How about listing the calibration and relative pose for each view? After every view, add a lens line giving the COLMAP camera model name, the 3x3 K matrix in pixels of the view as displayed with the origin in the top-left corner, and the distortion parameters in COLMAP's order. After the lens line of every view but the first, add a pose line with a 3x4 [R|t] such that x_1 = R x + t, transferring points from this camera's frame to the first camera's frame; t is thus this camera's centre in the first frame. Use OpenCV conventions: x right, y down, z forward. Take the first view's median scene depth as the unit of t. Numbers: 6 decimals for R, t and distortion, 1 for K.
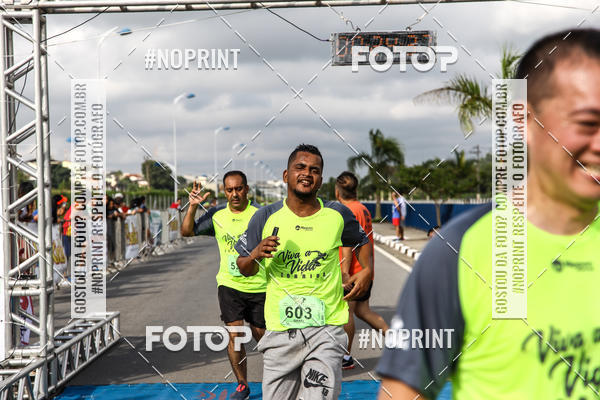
lens RADIAL K [[1322.5, 0, 300.0], [0, 1322.5, 200.0], [0, 0, 1]] dist [0.315507, 0.254007]
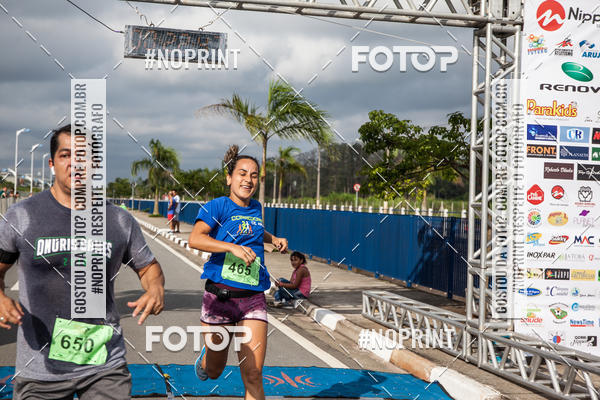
lens RADIAL K [[940.9, 0, 300.0], [0, 940.9, 200.0], [0, 0, 1]] dist [0.130956, 0.018460]
pose [[0.975409, 0.053282, 0.213866, 0.005080], [-0.051784, 0.998579, -0.012605, 0.009883], [-0.214234, 0.001220, 0.976782, 0.243909]]
